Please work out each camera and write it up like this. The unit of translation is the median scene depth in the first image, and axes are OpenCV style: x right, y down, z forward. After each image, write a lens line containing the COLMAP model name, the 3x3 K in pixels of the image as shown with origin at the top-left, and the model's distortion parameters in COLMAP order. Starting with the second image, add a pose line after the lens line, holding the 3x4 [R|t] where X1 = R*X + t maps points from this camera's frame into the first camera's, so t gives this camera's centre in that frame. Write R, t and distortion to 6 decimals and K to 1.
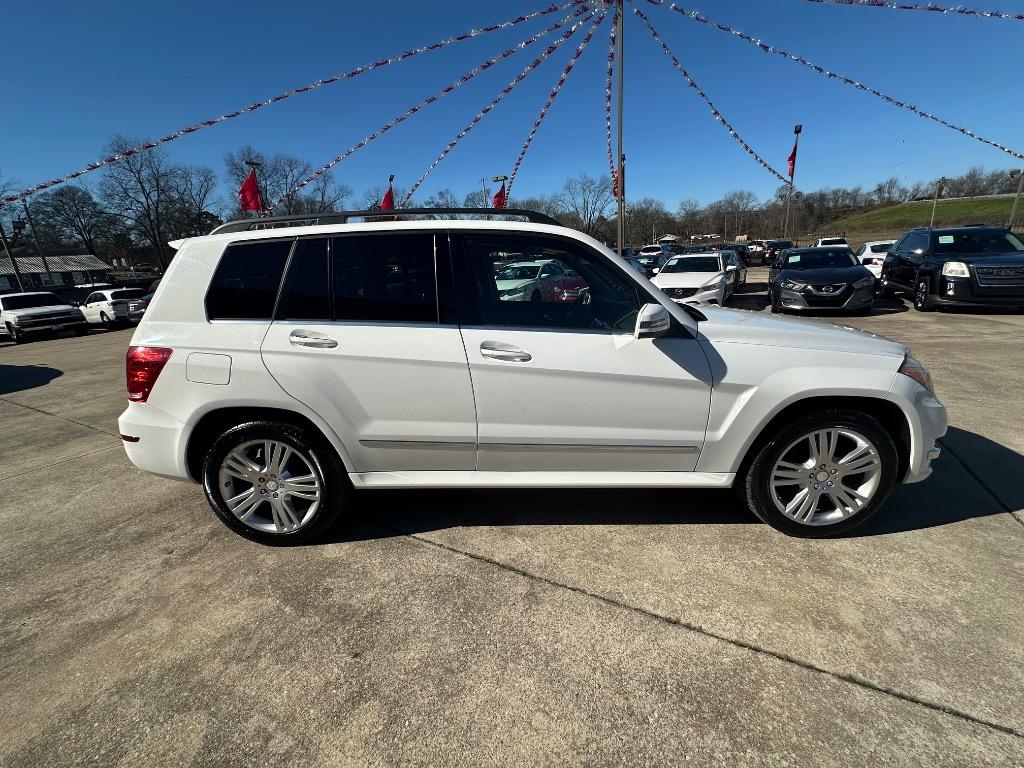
lens RADIAL K [[428.2, 0, 509.7], [0, 428.2, 380.9], [0, 0, 1]] dist [-0.000777, -0.000051]
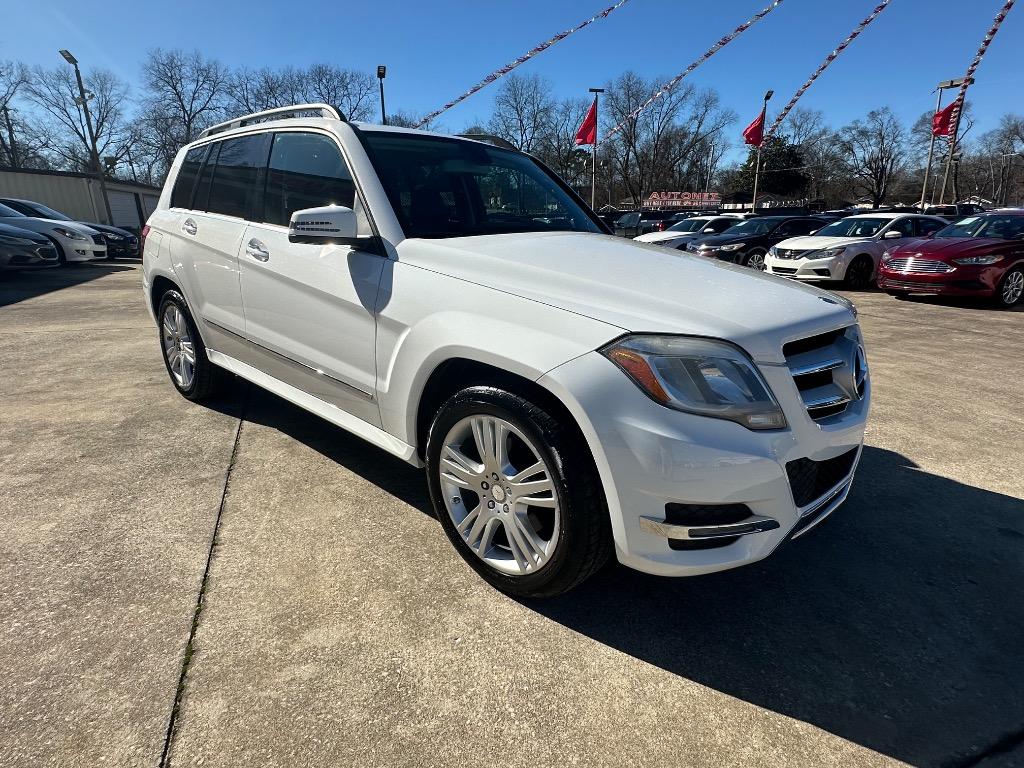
lens RADIAL K [[538.9, 0, 512.0], [0, 538.9, 384.0], [0, 0, 1]] dist [-0.002430, -0.000988]
pose [[0.764477, 0.239258, -0.598607, 1.220453], [-0.214847, 0.970049, 0.113341, -0.034186], [0.607796, 0.041963, 0.792984, 0.370142]]
